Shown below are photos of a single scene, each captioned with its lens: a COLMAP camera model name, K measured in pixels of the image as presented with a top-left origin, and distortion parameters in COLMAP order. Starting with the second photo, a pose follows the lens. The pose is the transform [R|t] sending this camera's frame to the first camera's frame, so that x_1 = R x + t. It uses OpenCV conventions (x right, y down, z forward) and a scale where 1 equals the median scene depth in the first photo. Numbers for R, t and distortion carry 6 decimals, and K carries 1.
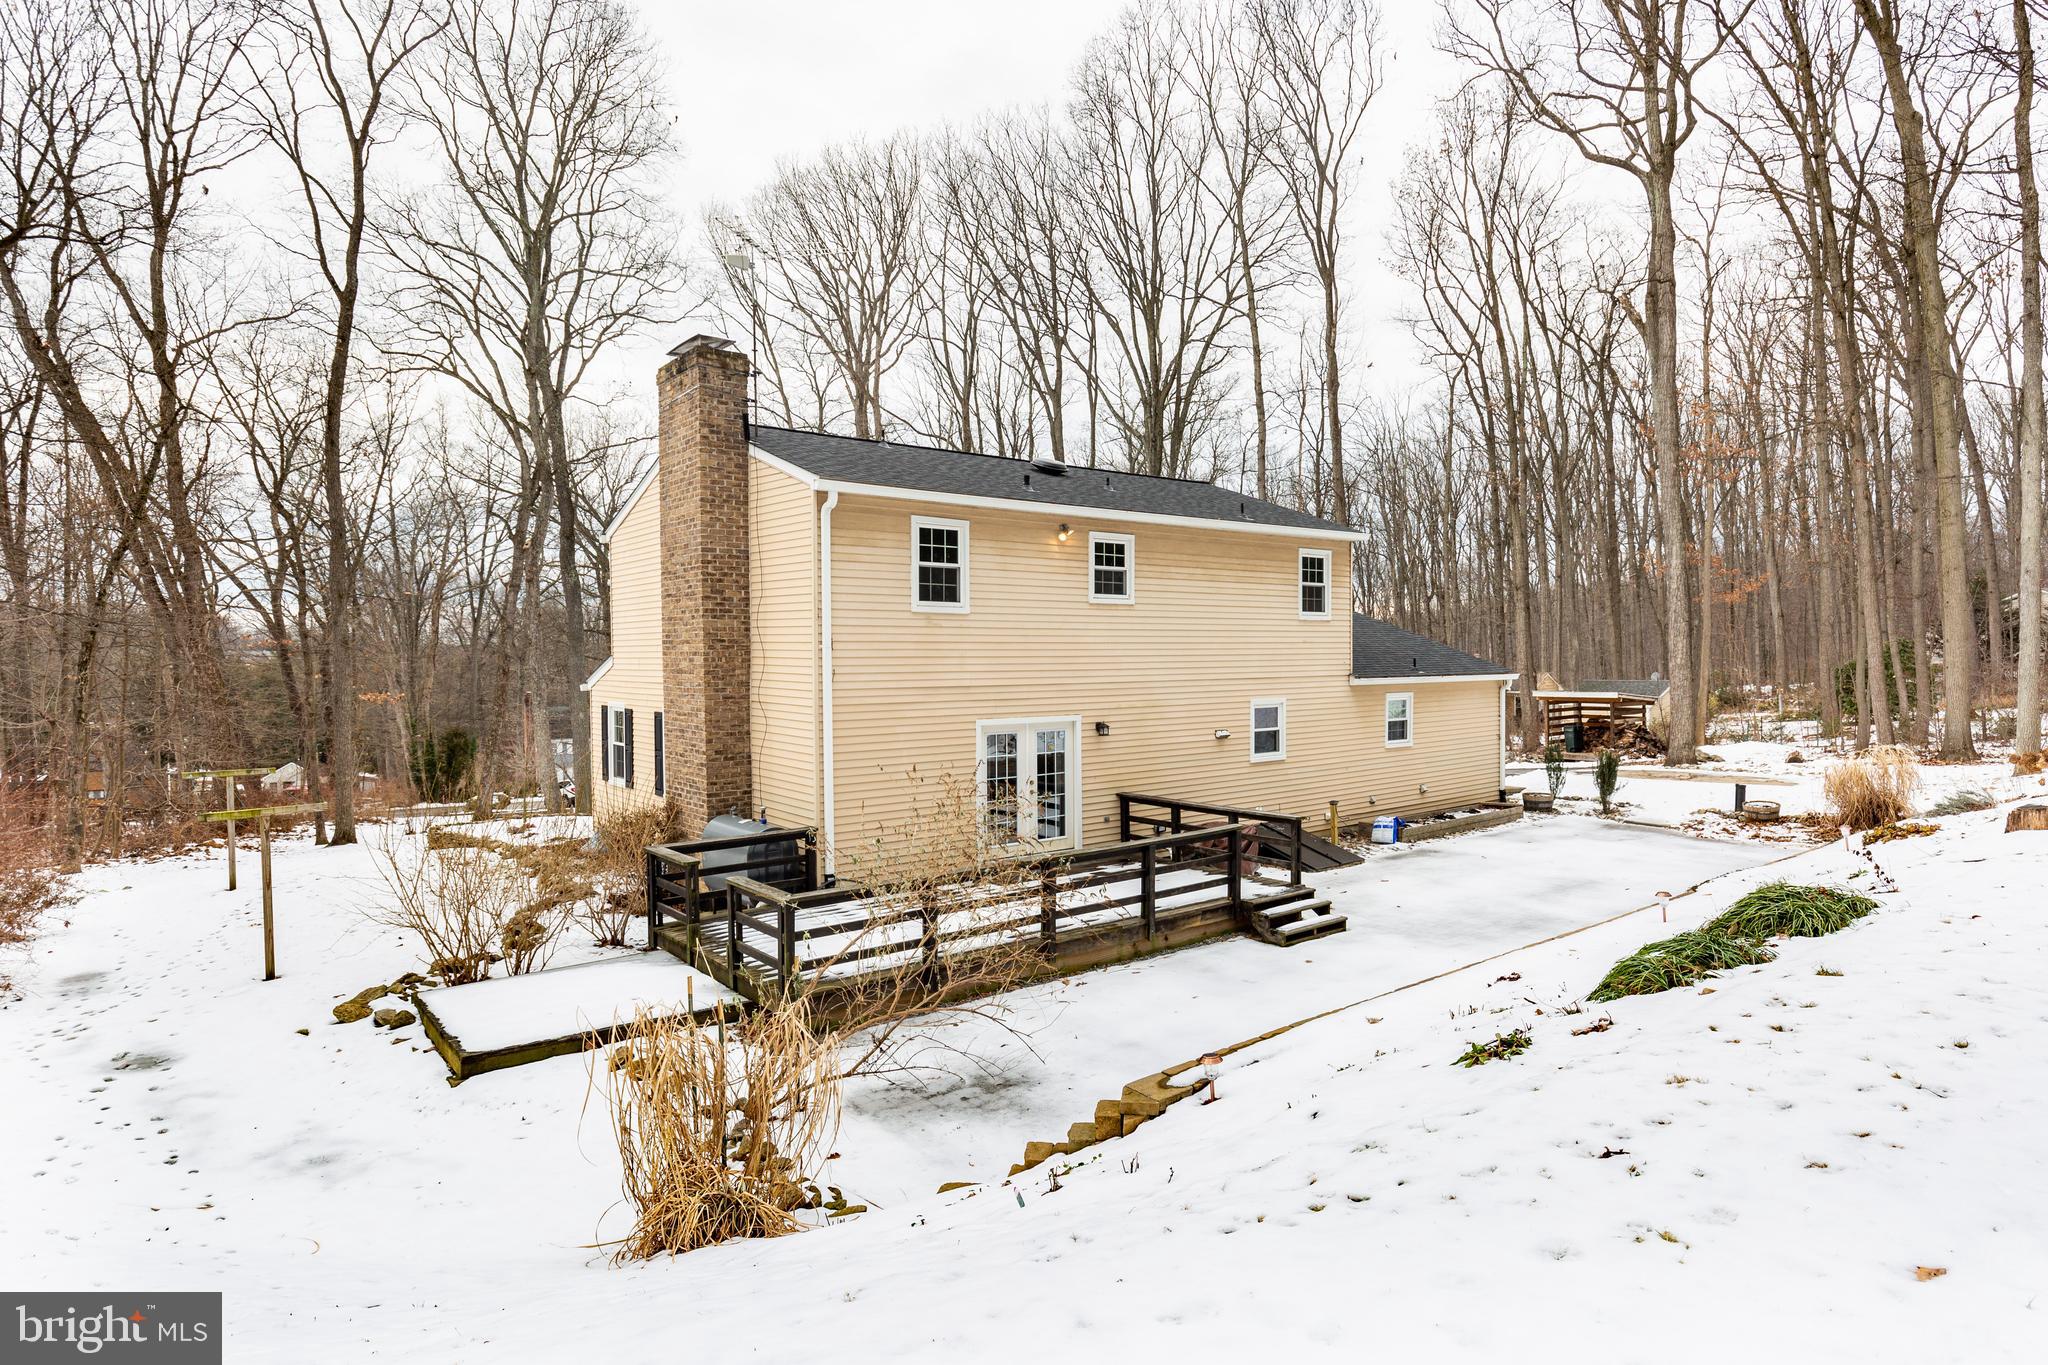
lens RADIAL K [[1205.4, 0, 1216.7], [0, 1205.4, 651.3], [0, 0, 1]] dist [-0.002725, -0.001334]
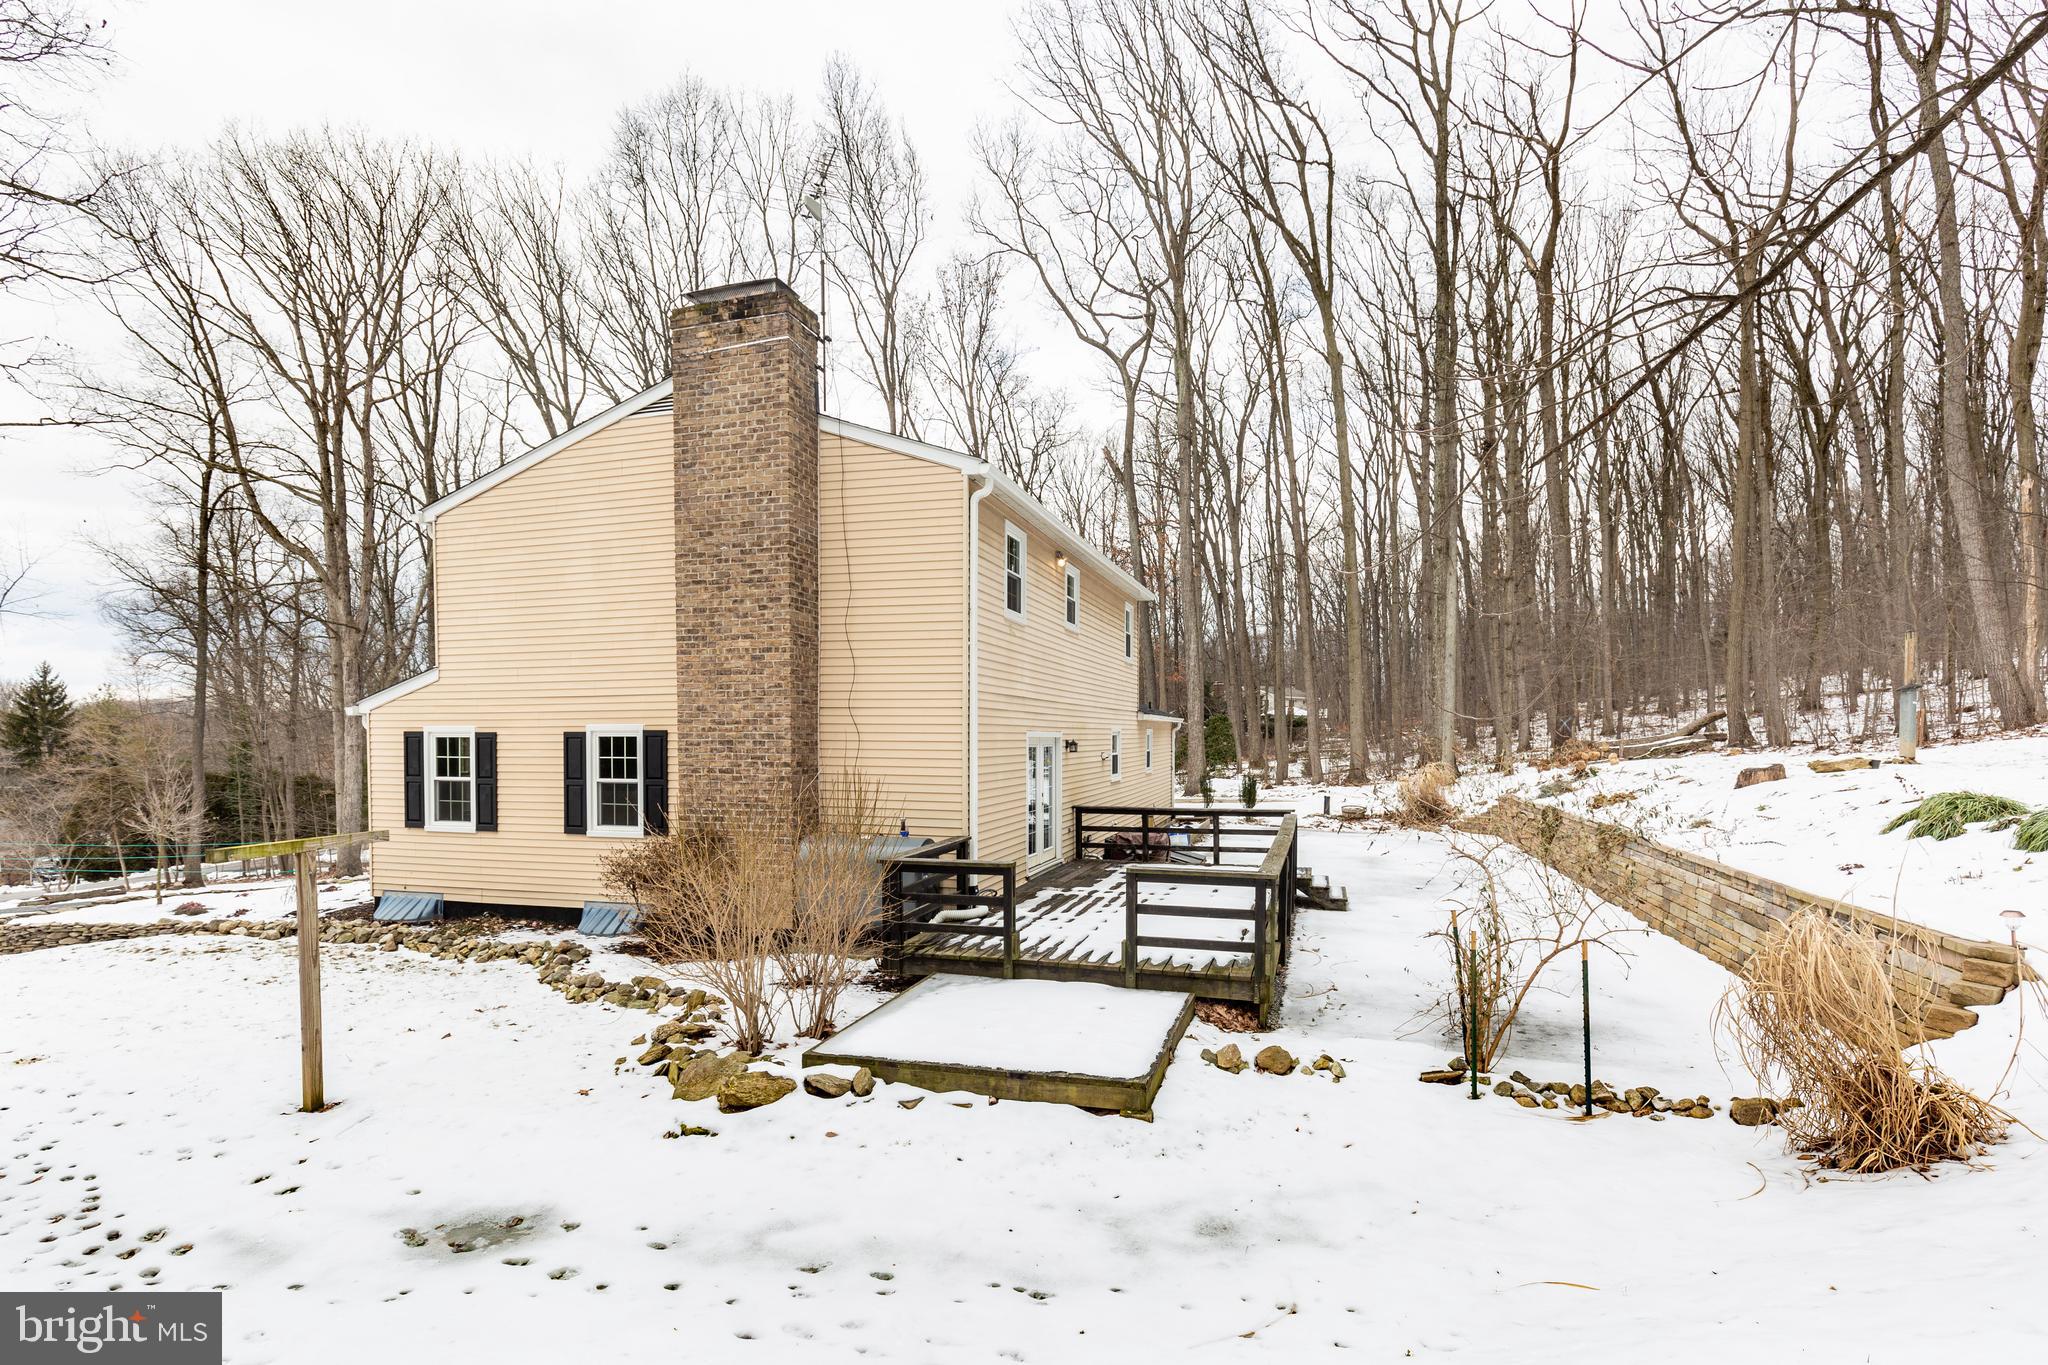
lens RADIAL K [[972.6, 0, 1126.7], [0, 972.6, 732.7], [0, 0, 1]] dist [0.003127, 0.000462]
pose [[0.840648, 0.000061, 0.541581, -0.585693], [0.001303, 0.999997, -0.002134, 0.062098], [-0.541580, 0.002499, 0.840646, 0.274535]]
